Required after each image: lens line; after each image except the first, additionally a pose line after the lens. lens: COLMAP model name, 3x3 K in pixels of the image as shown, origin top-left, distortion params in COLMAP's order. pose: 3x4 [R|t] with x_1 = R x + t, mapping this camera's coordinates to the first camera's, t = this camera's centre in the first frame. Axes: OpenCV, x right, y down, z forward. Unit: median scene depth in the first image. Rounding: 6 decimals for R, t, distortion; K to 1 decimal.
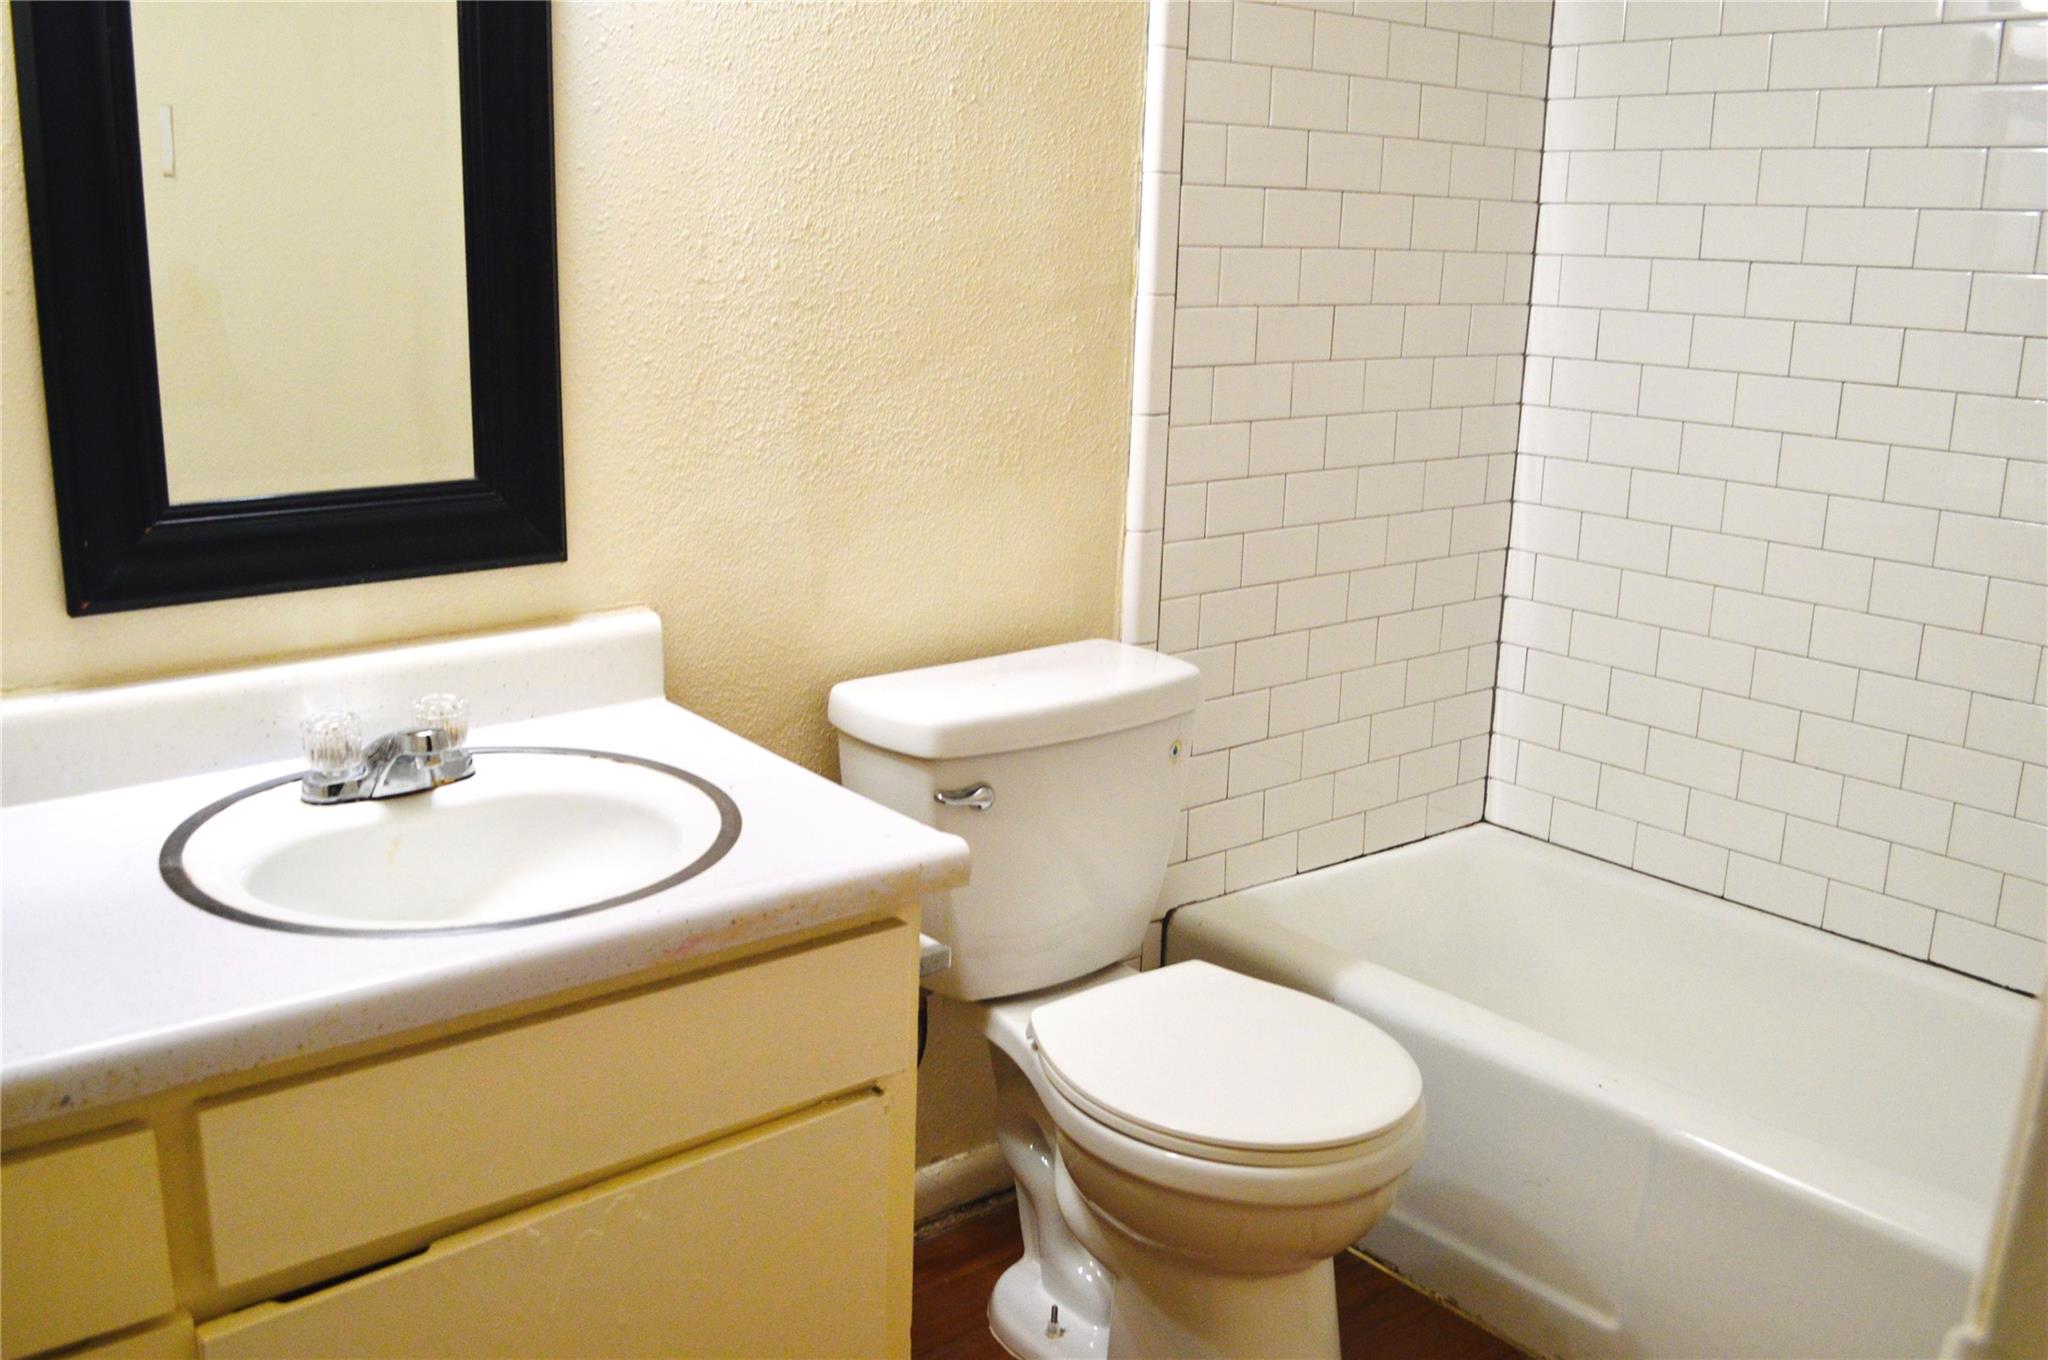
lens RADIAL K [[1780.1, 0, 1024.0], [0, 1780.1, 680.0], [0, 0, 1]] dist [-0.071423, 0.003053]
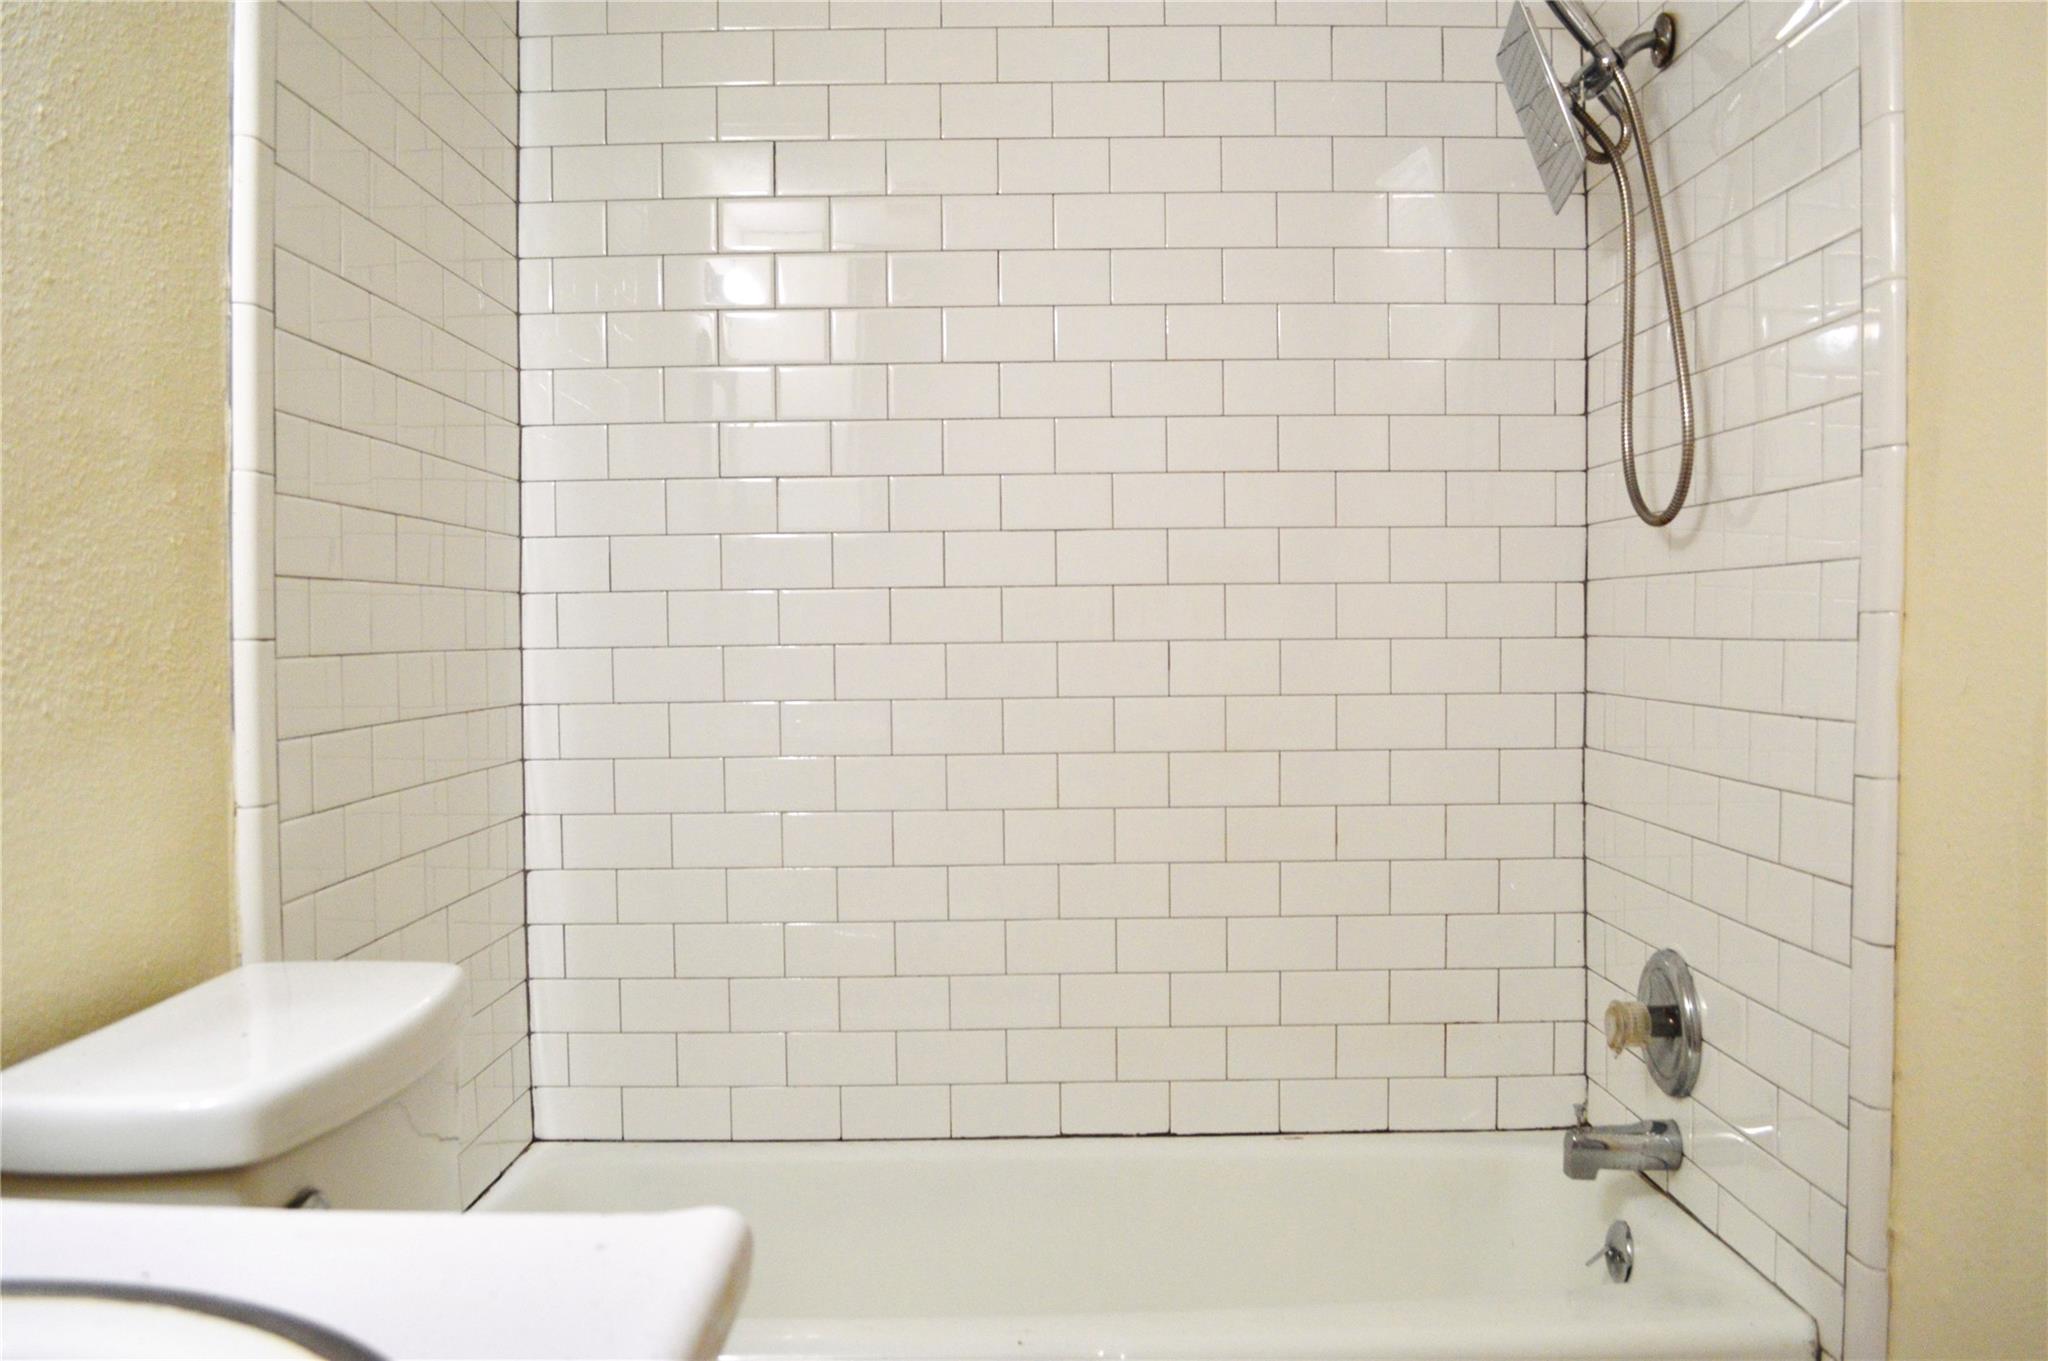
lens RADIAL K [[1661.0, 0, 1024.0], [0, 1661.0, 680.5], [0, 0, 1]] dist [-0.072982, 0.011304]
pose [[0.621757, -0.051808, 0.781495, -0.251846], [0.217322, 0.970040, -0.108595, 0.003415], [-0.752455, 0.237356, 0.614388, 0.379934]]
